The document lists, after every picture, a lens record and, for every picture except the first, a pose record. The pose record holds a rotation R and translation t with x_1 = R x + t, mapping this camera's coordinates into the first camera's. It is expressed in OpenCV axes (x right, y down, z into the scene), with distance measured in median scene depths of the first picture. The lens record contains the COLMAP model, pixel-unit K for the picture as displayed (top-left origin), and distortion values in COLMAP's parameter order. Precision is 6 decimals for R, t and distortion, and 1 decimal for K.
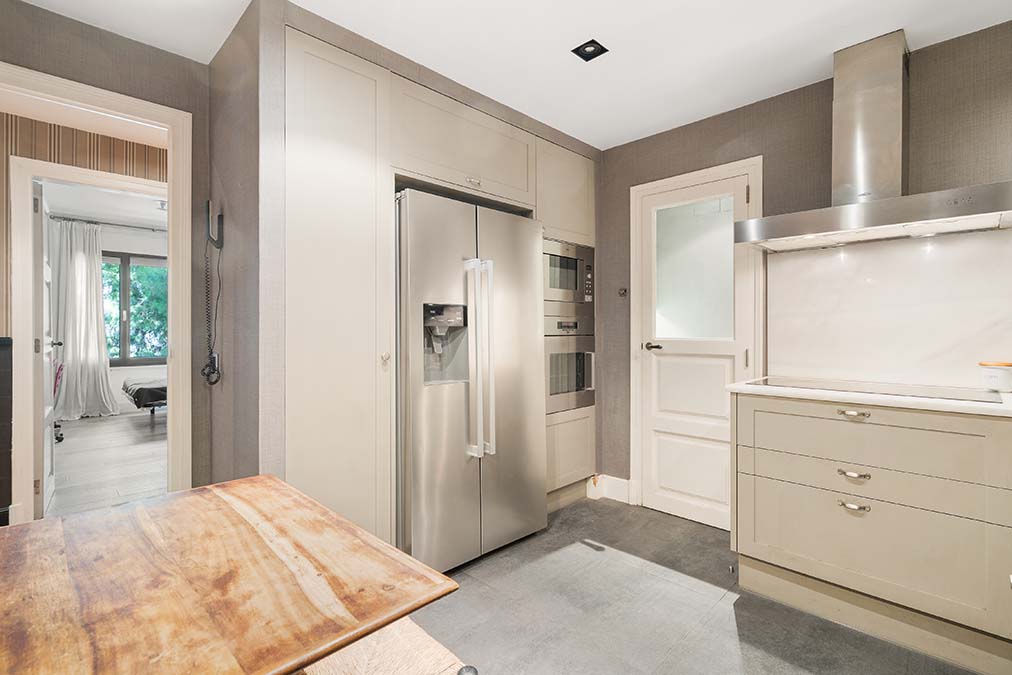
lens RADIAL K [[464.4, 0, 502.5], [0, 464.4, 333.3], [0, 0, 1]] dist [0.008858, -0.001879]
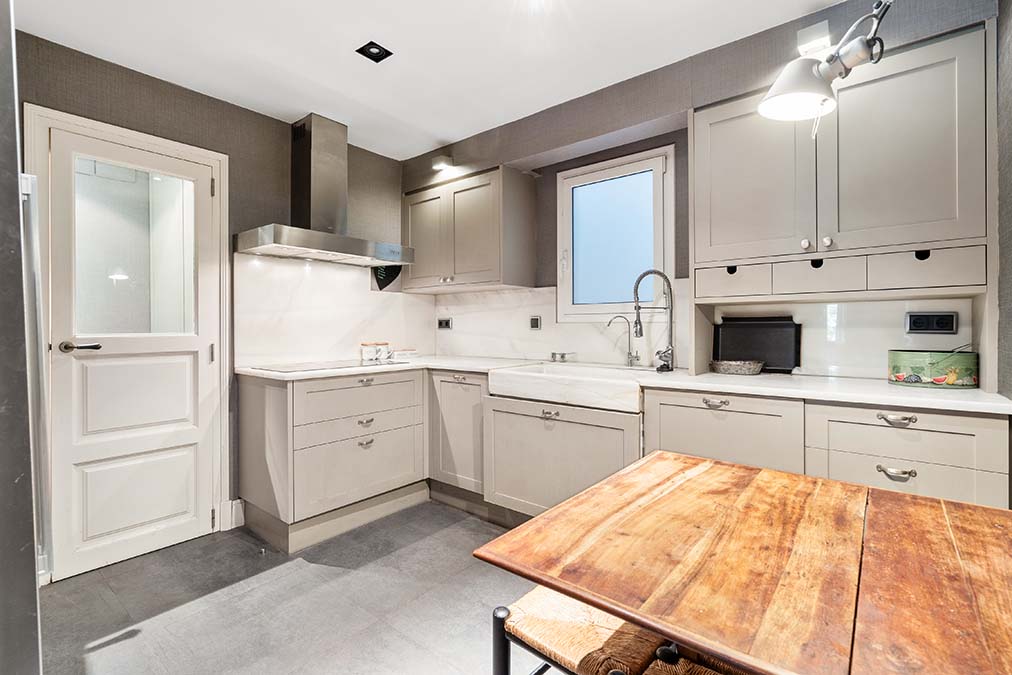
lens RADIAL K [[464.4, 0, 505.7], [0, 464.4, 329.6], [0, 0, 1]] dist [0.008858, -0.001879]
pose [[-0.098212, -0.005356, 0.995151, -1.376034], [0.007734, 0.999951, 0.006145, 0.007645], [-0.995135, 0.008300, -0.098166, 1.258945]]
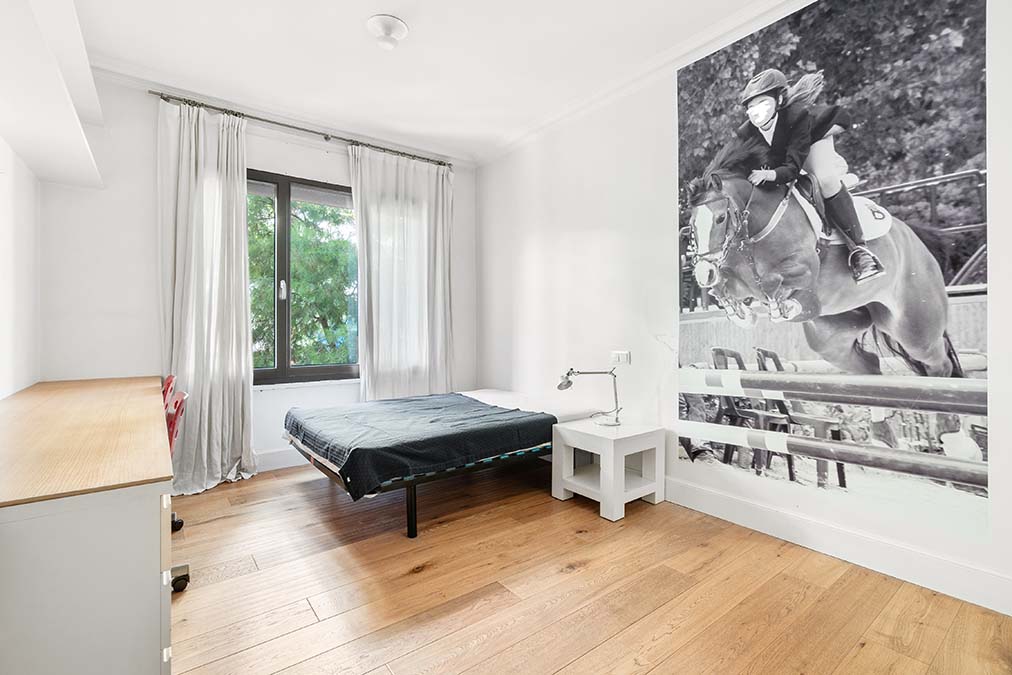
lens RADIAL K [[464.4, 0, 510.9], [0, 464.4, 335.2], [0, 0, 1]] dist [0.008858, -0.001879]
pose [[0.991724, -0.000454, -0.128385, -0.460982], [0.000524, 1.000000, 0.000511, 0.012333], [0.128384, -0.000574, 0.991724, 0.478058]]
